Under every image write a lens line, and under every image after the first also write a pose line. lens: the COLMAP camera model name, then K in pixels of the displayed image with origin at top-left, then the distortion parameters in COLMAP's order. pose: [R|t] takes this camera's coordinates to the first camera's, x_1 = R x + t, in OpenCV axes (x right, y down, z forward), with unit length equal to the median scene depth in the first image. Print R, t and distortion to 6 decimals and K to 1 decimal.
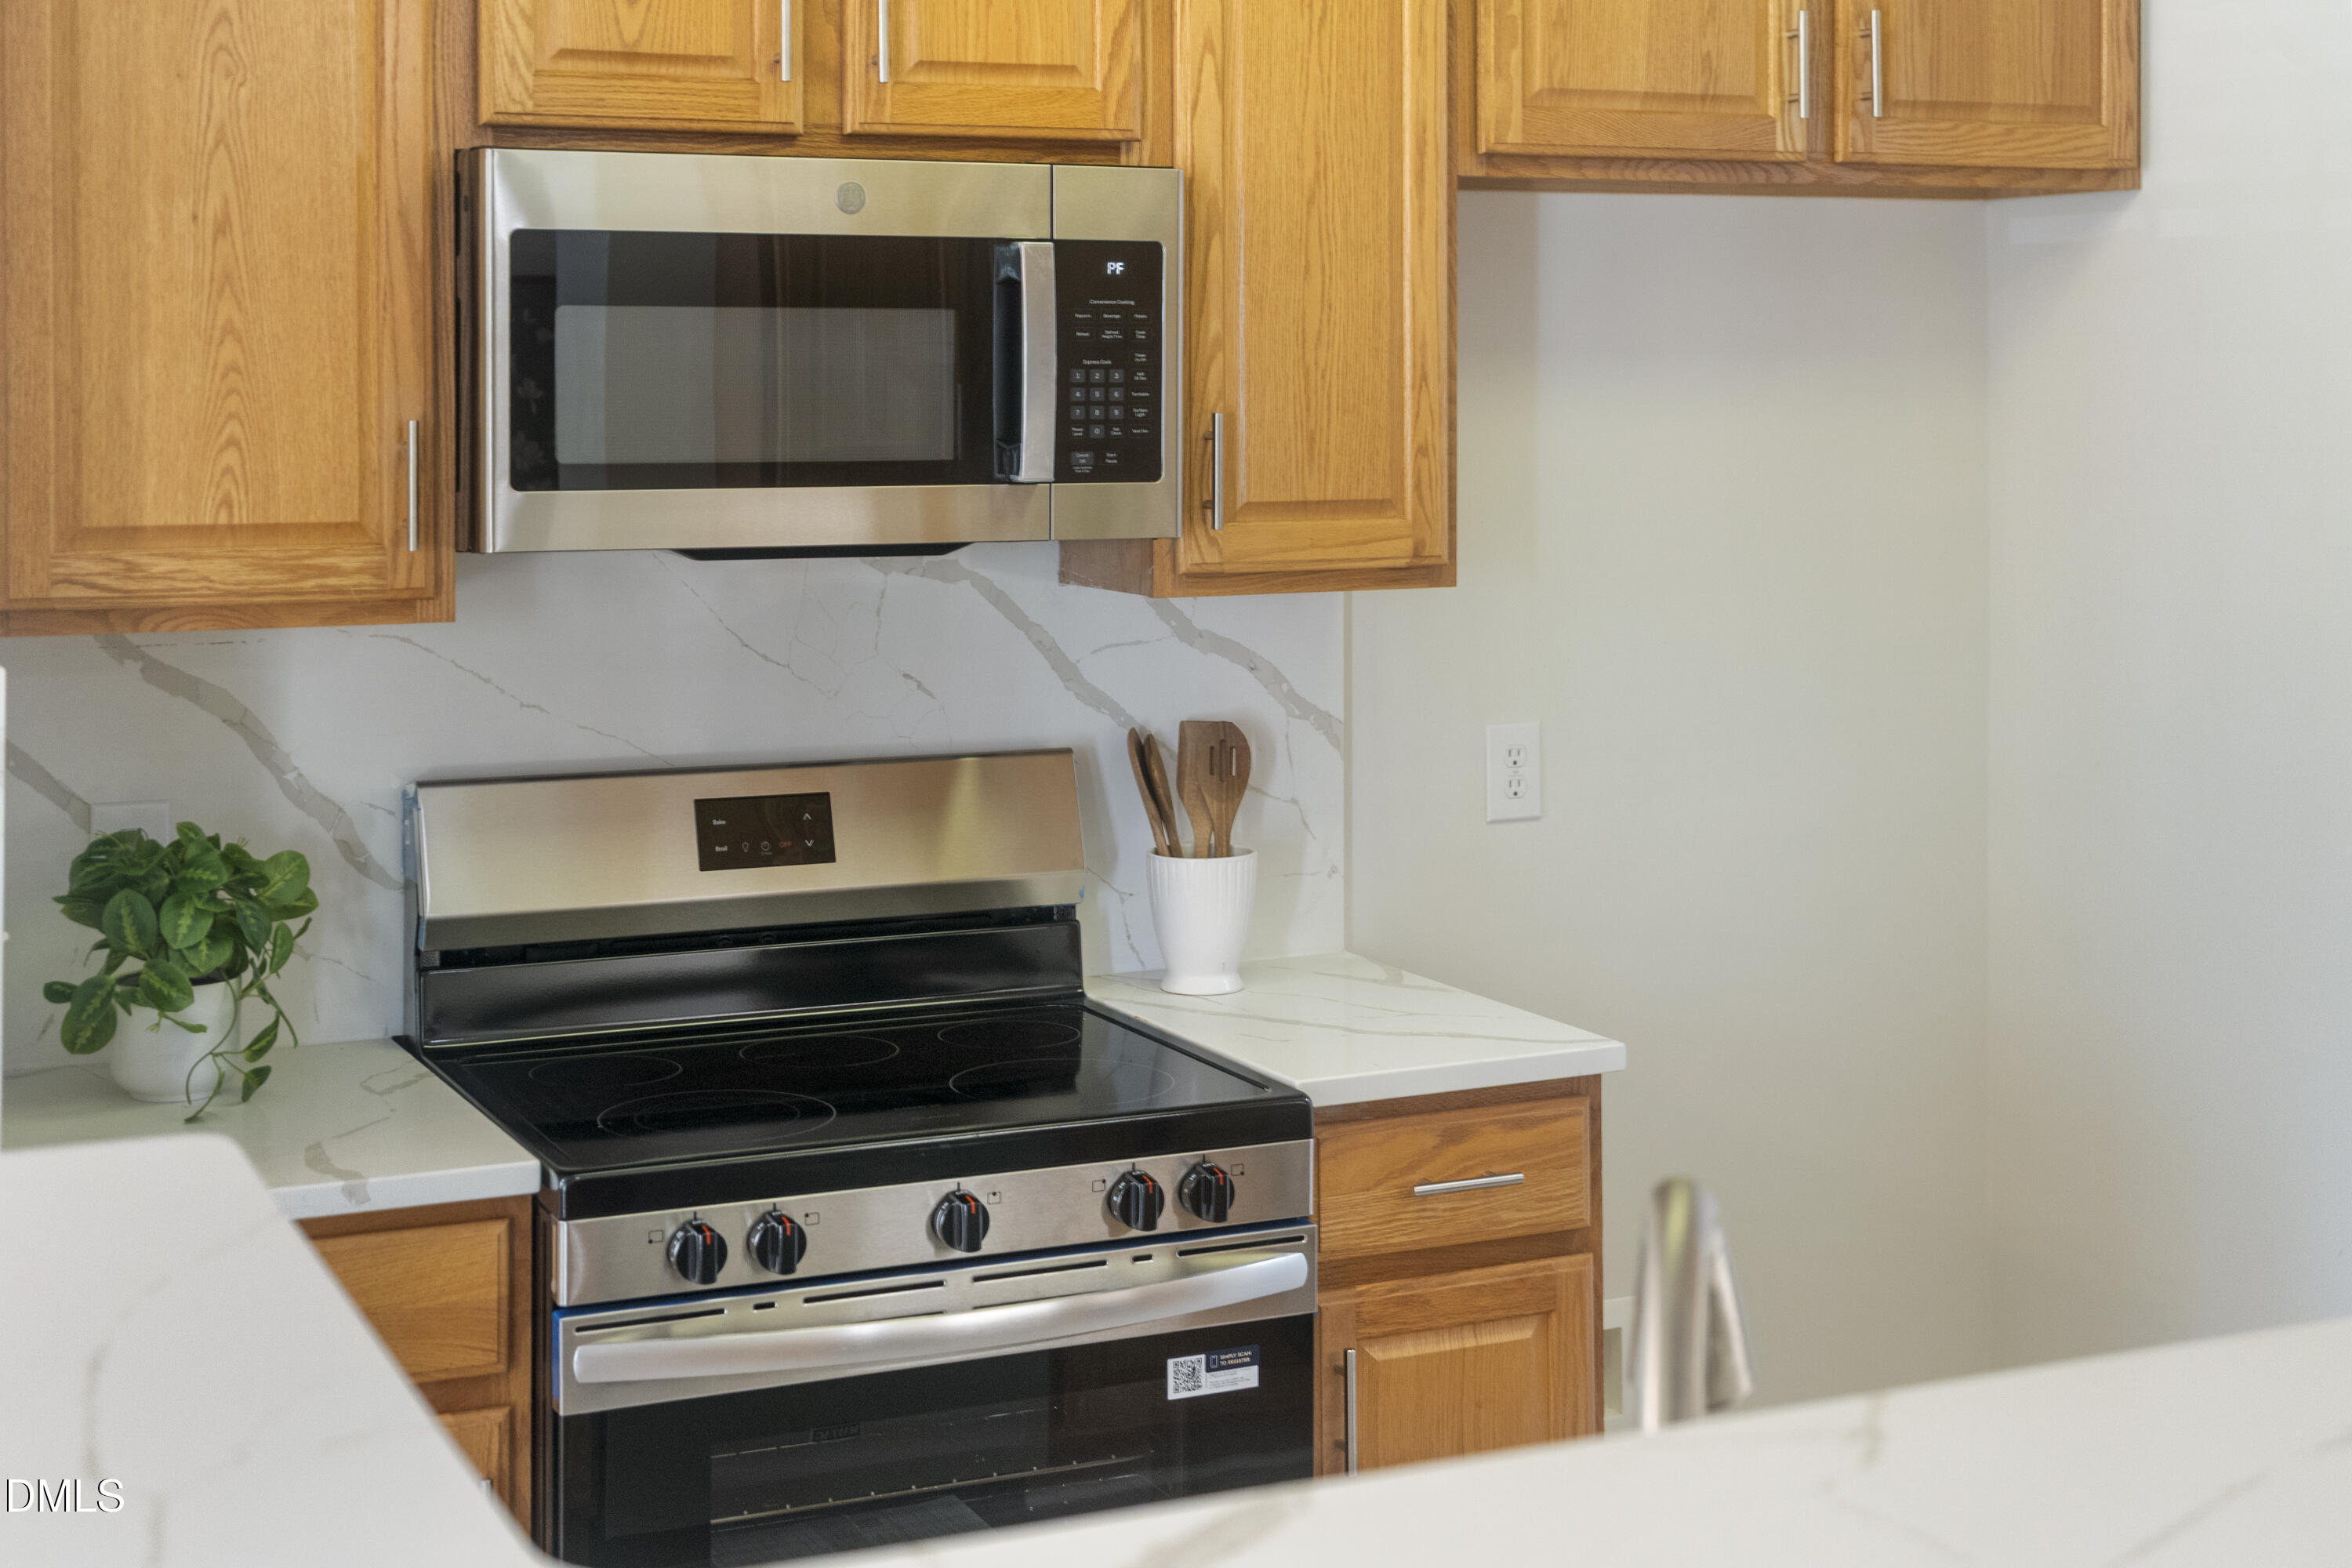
lens RADIAL K [[3218.0, 0, 1176.0], [0, 3218.0, 784.0], [0, 0, 1]] dist [0.133565, 0.022602]
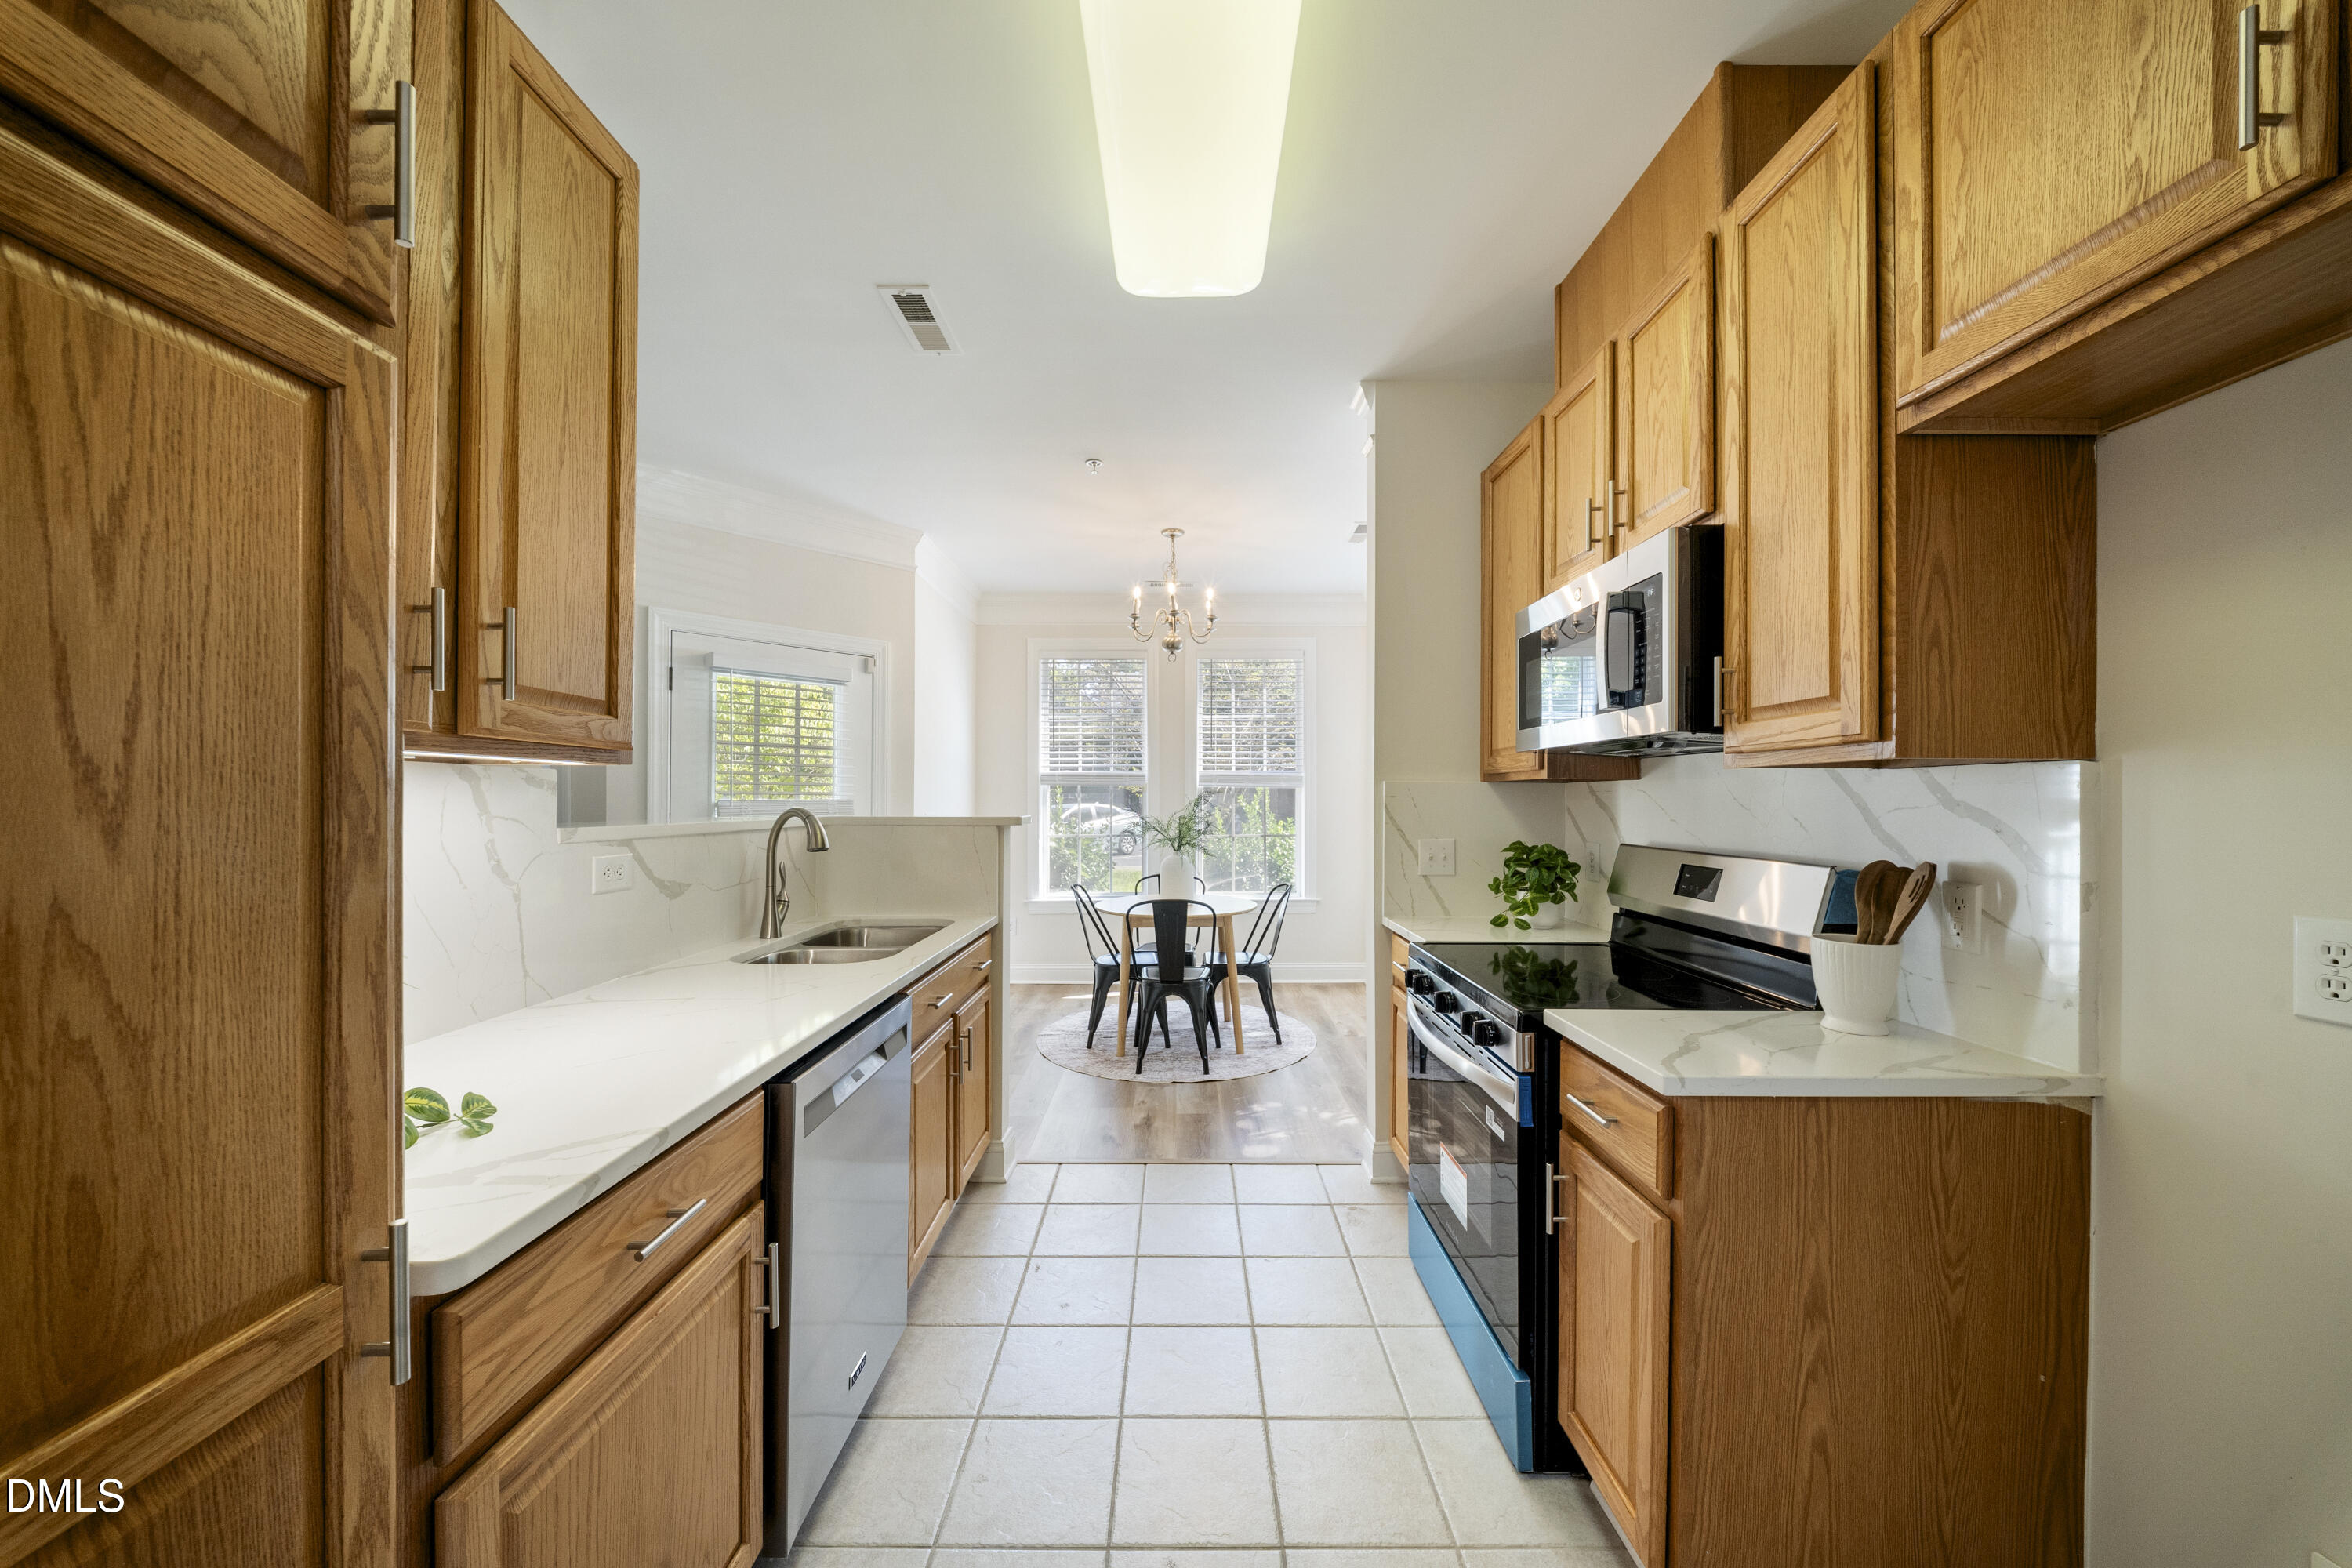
lens RADIAL K [[842.2, 0, 1178.8], [0, 842.2, 811.9], [0, 0, 1]] dist [-0.008358, -0.000226]
pose [[-0.433365, 0.013707, -0.901114, 0.533435], [-0.113370, 0.991112, 0.069599, -0.032396], [0.894059, 0.132321, -0.427959, 0.924091]]
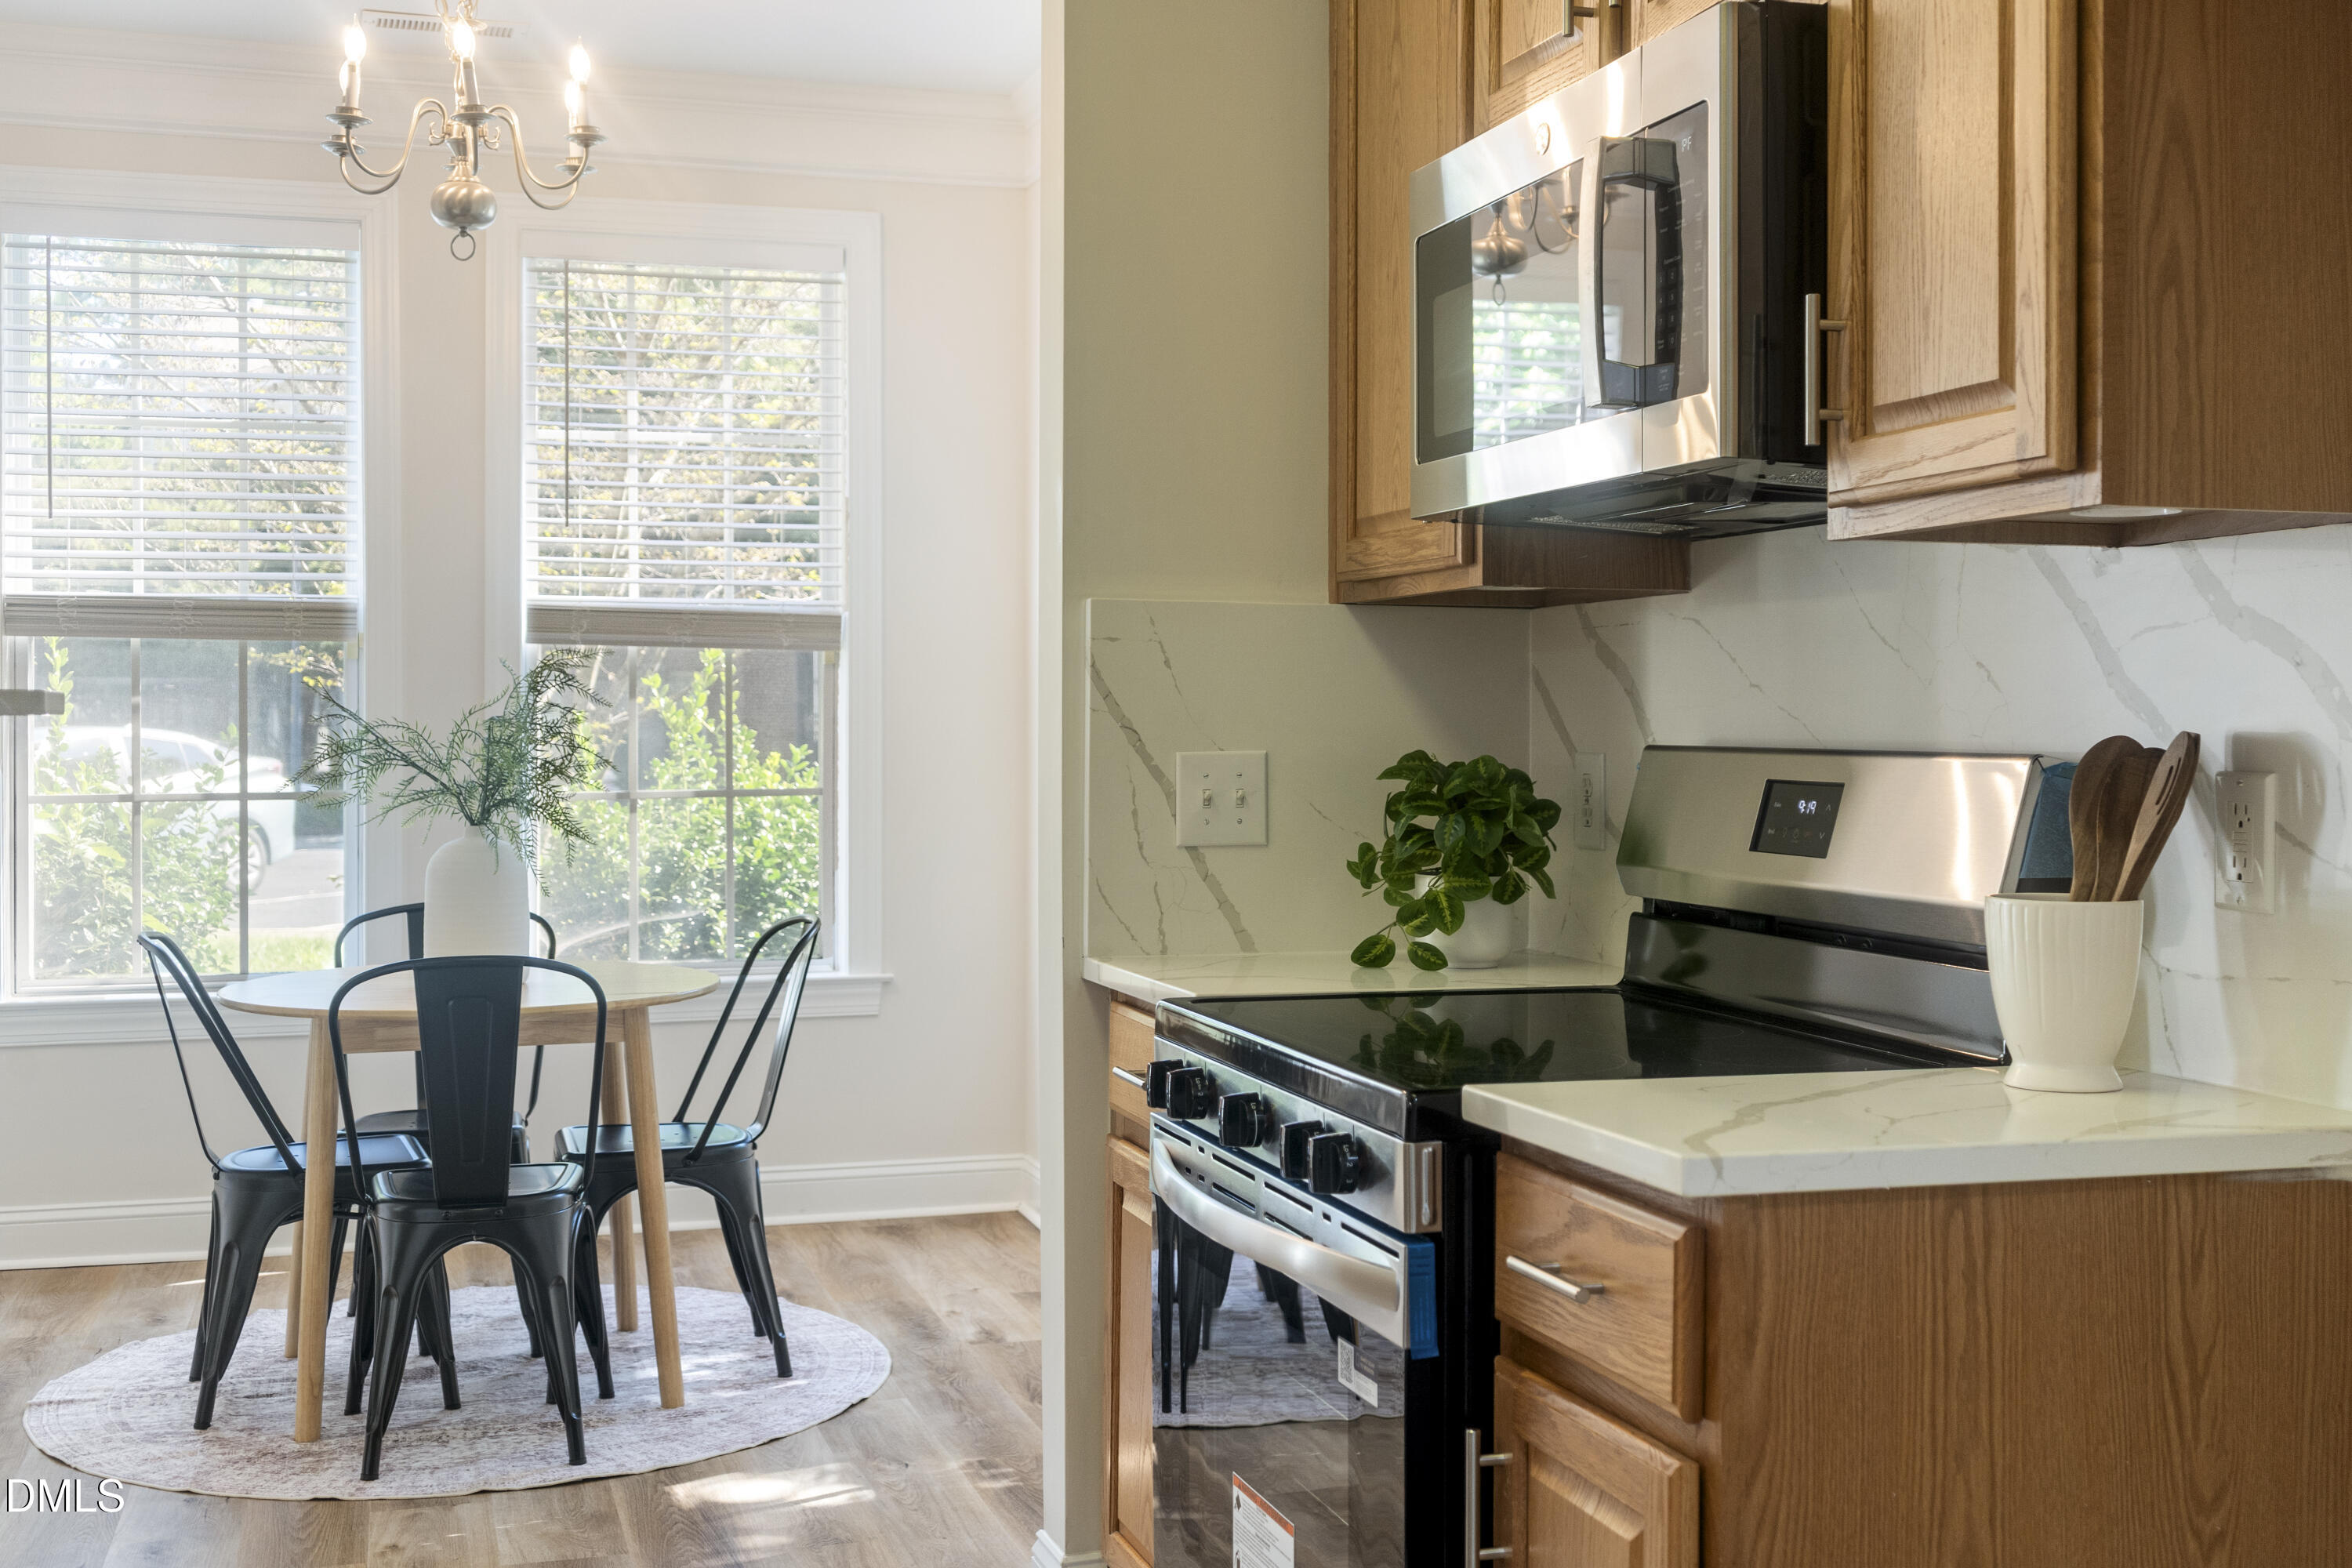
lens RADIAL K [[2657.7, 0, 1176.0], [0, 2657.7, 784.0], [0, 0, 1]] dist [0.002984, 0.038950]
pose [[-0.163923, 0.020104, -0.986268, 0.674044], [-0.127924, 0.990917, 0.041460, -0.004180], [0.978144, 0.132963, -0.159862, 0.946107]]
